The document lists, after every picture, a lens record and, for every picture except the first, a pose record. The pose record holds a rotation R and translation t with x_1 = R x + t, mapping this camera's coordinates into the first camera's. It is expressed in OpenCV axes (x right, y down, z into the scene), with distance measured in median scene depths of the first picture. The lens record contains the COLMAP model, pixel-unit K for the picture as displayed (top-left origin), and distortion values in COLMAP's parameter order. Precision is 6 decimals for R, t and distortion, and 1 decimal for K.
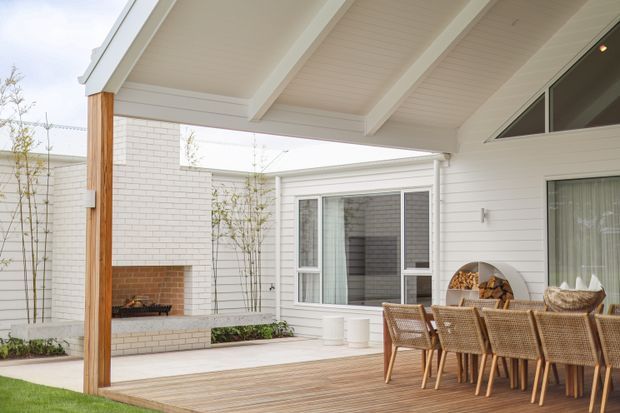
lens RADIAL K [[880.5, 0, 310.0], [0, 880.5, 206.5], [0, 0, 1]] dist [-0.006299, 0.015387]
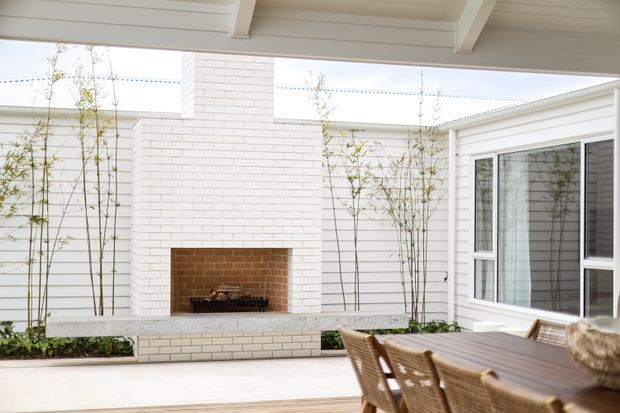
lens RADIAL K [[880.5, 0, 310.0], [0, 880.5, 206.5], [0, 0, 1]] dist [-0.006299, 0.015387]
pose [[0.903297, -0.003179, -0.429003, 0.205784], [0.016183, 0.999513, 0.026669, 0.010788], [0.428710, -0.031033, 0.902909, 0.314299]]
